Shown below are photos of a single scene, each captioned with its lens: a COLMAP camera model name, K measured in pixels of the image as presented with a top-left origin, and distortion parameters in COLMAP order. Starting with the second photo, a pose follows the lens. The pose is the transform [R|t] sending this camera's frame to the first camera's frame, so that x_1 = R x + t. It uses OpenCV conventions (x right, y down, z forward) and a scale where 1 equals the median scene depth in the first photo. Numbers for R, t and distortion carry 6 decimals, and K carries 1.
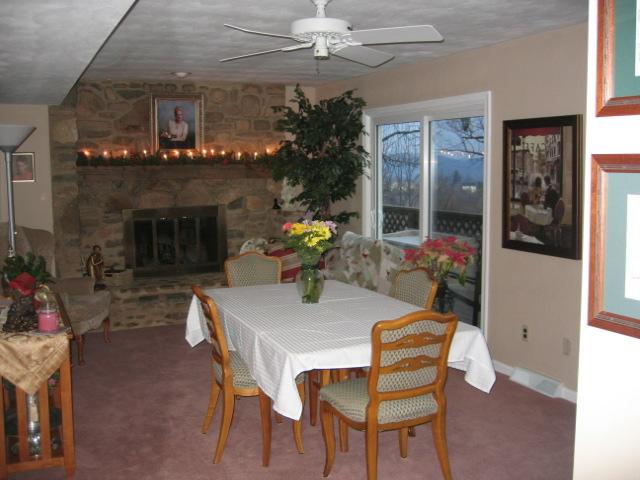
lens RADIAL K [[672.0, 0, 320.0], [0, 672.0, 240.0], [0, 0, 1]] dist [-0.115658, 0.008475]
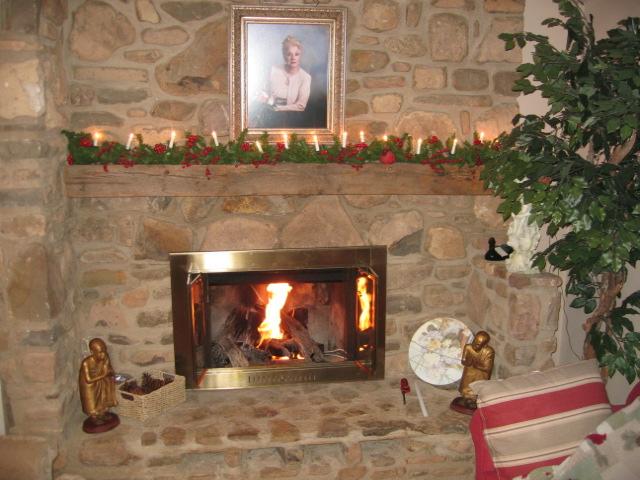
lens RADIAL K [[672.0, 0, 320.0], [0, 672.0, 240.0], [0, 0, 1]] dist [-0.115658, 0.008475]
pose [[0.963125, 0.061464, -0.261940, -0.063217], [-0.045734, 0.996788, 0.065739, -0.090067], [0.265139, -0.051335, 0.962843, 0.547440]]
